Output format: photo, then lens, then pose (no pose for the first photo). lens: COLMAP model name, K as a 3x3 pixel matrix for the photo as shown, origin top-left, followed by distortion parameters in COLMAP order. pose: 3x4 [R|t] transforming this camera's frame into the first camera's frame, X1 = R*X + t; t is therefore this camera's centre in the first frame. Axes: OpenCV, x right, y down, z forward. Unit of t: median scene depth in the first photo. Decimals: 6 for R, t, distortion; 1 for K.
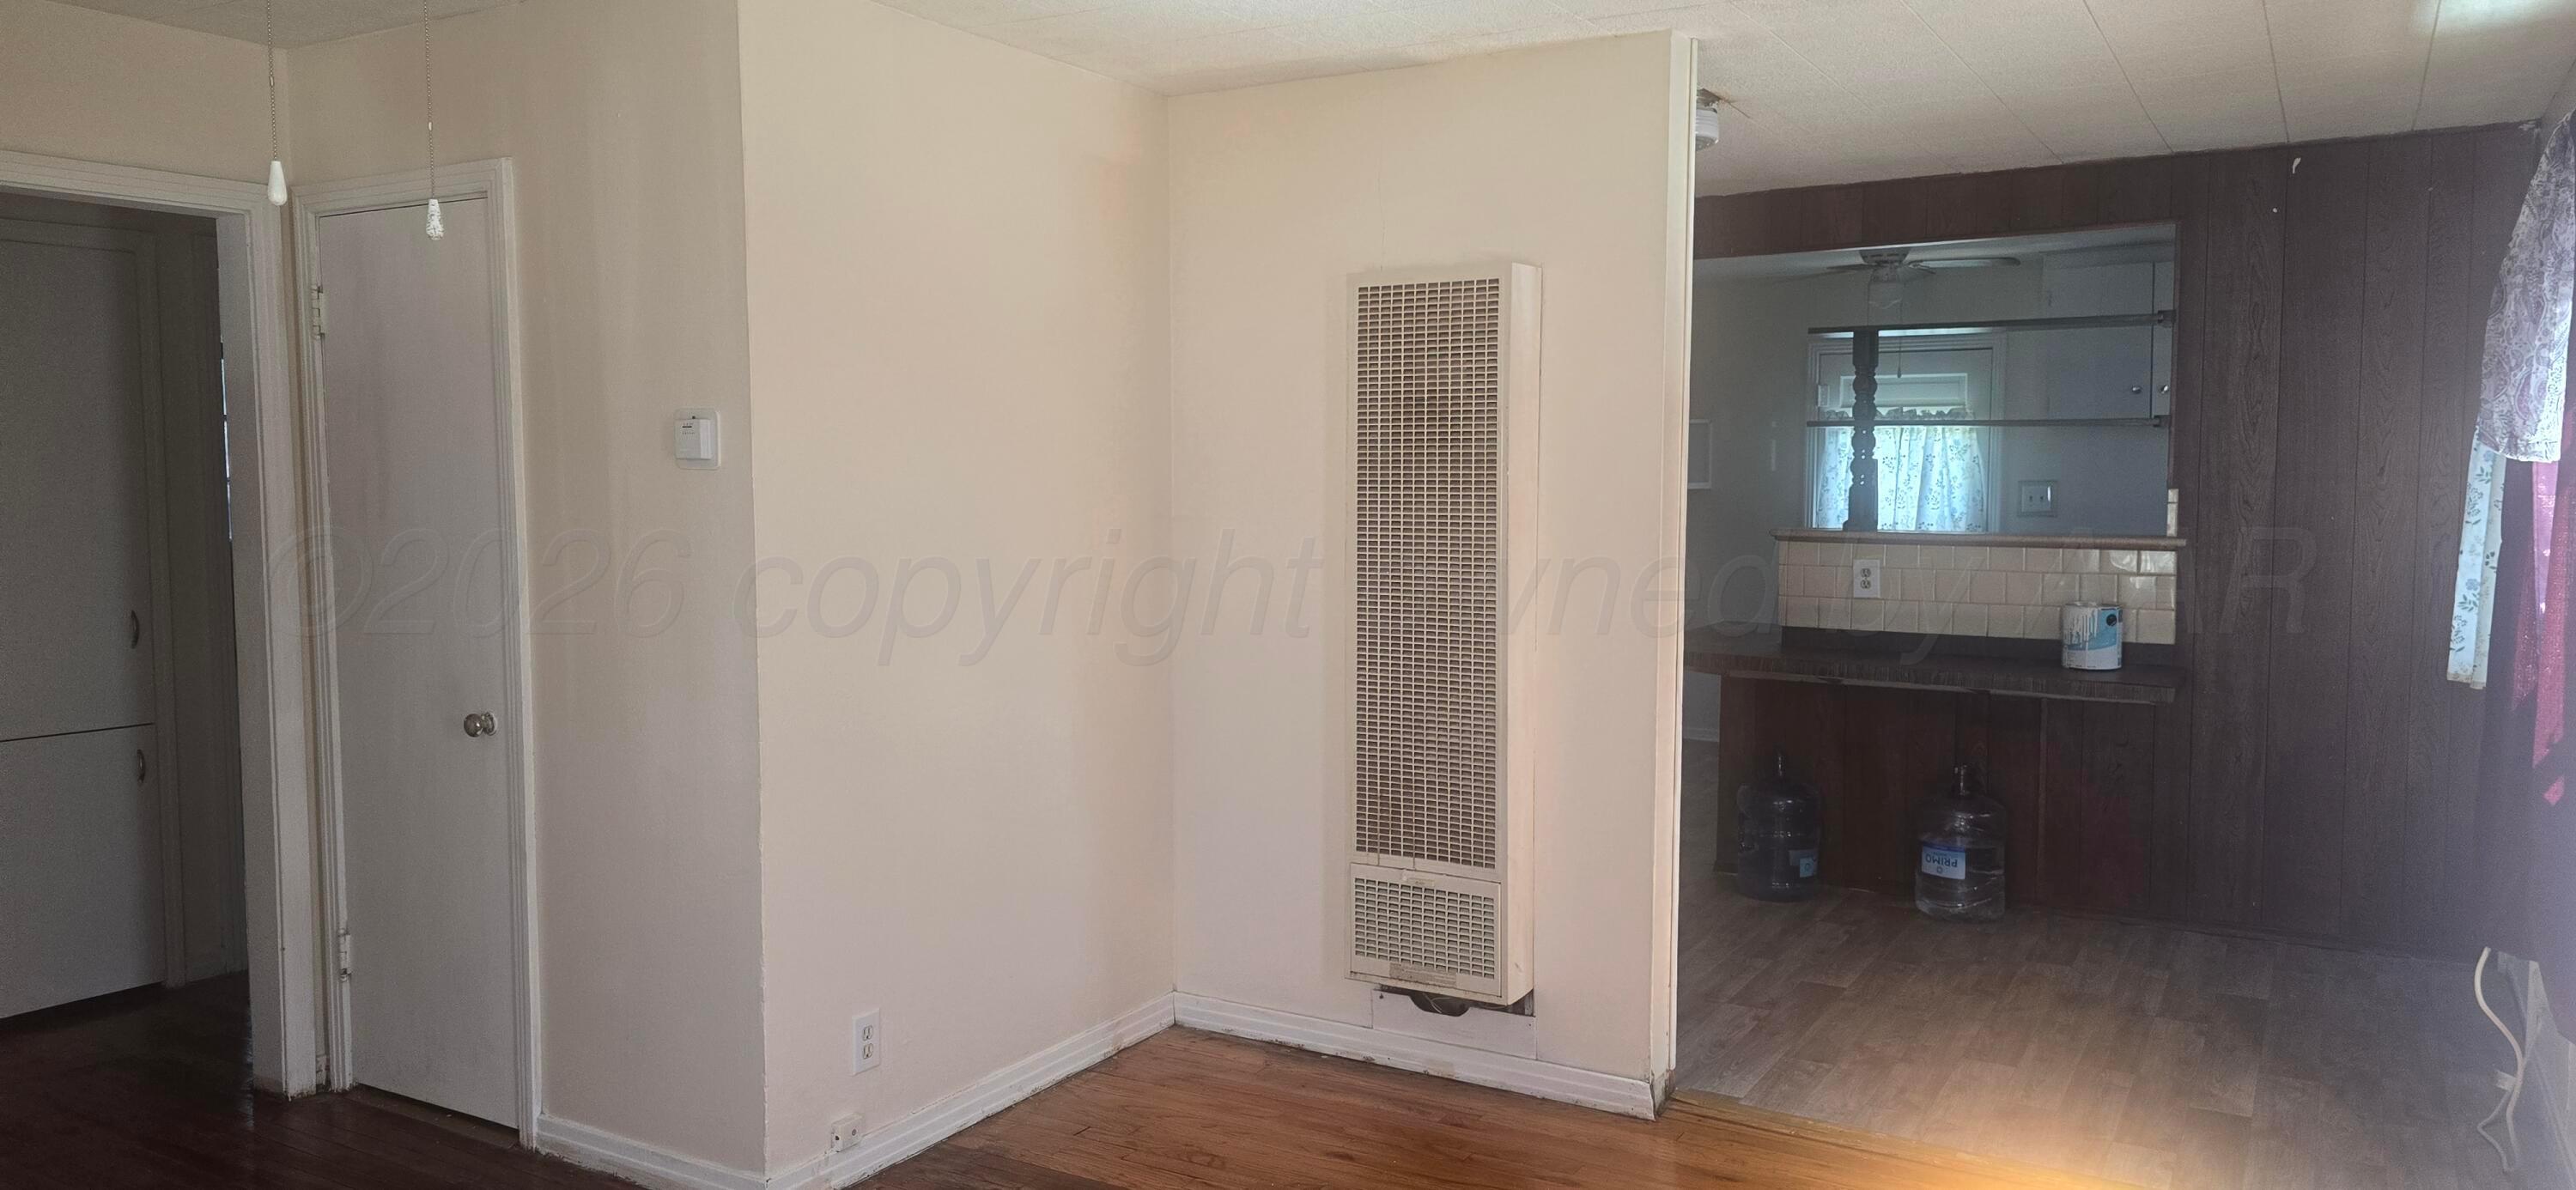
lens RADIAL K [[1769.7, 0, 1251.3], [0, 1769.7, 544.6], [0, 0, 1]] dist [0.072229, -0.062647]
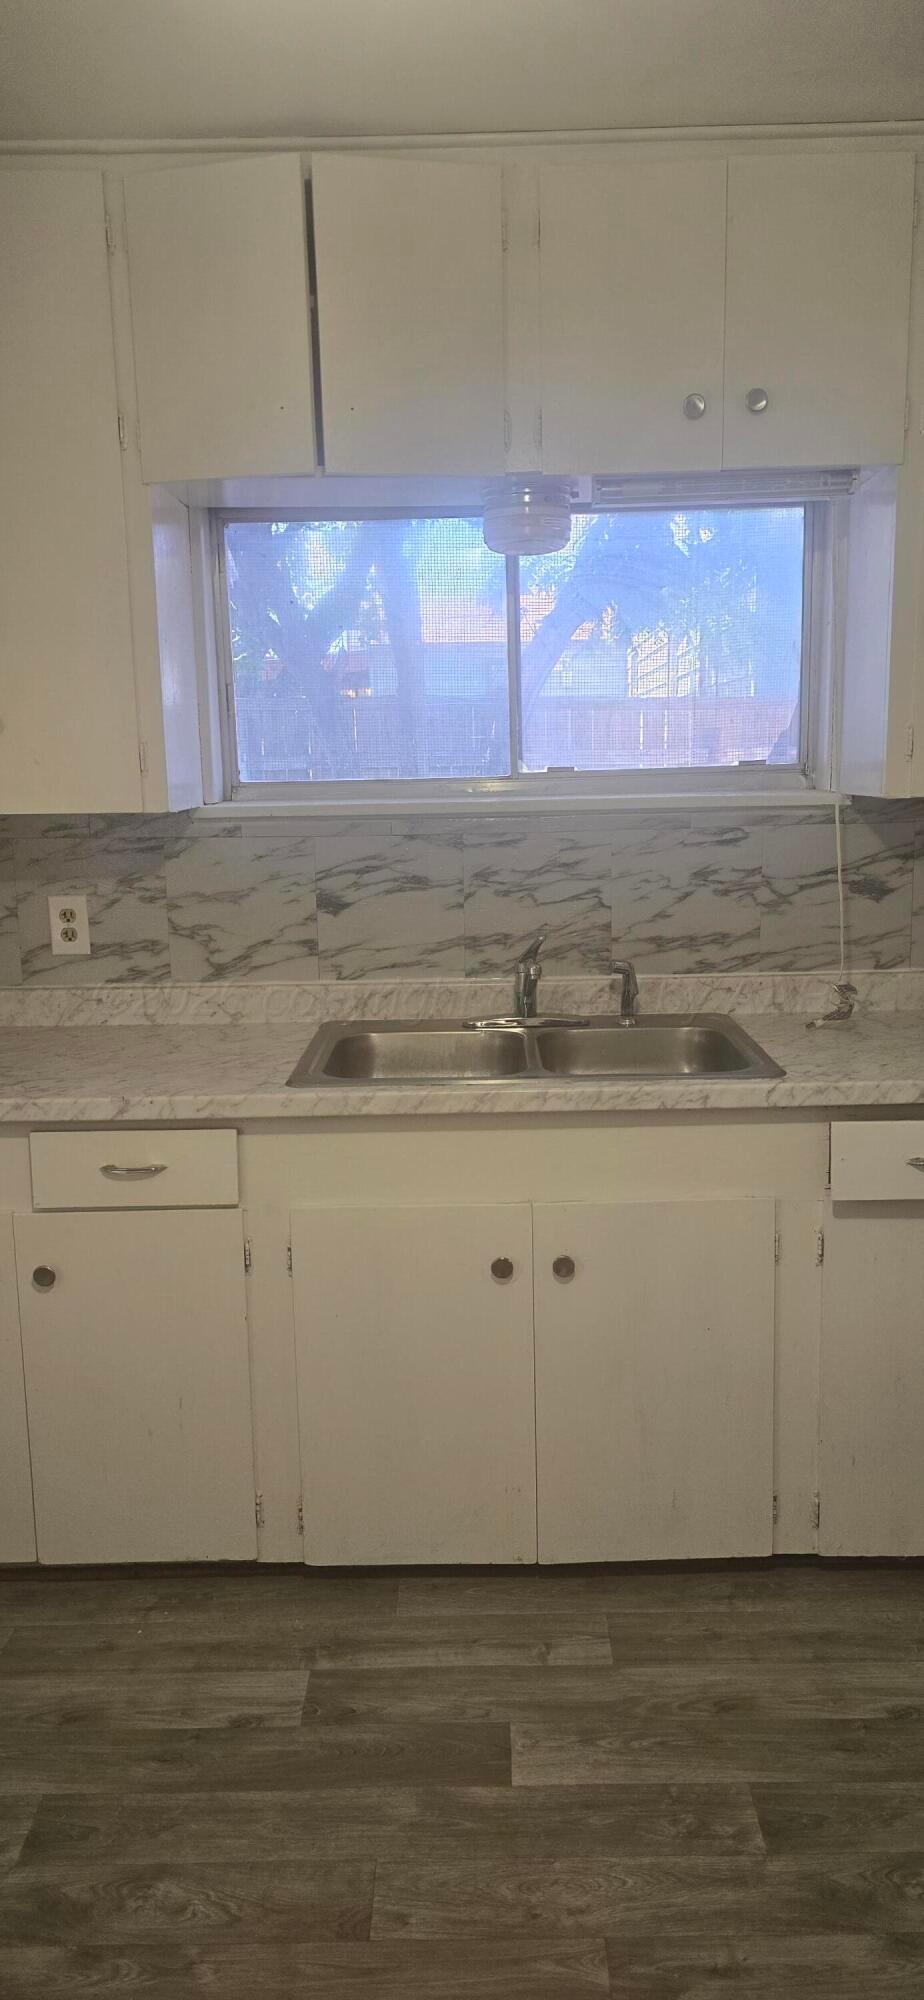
lens RADIAL K [[1374.0, 0, 462.0], [0, 1374.0, 1000.0], [0, 0, 1]] dist [0.072229, -0.062647]
pose [[0.533046, 0.135526, -0.835162, 0.659936], [-0.039626, 0.990004, 0.135362, -0.011383], [0.845158, -0.039060, 0.533088, 0.862288]]
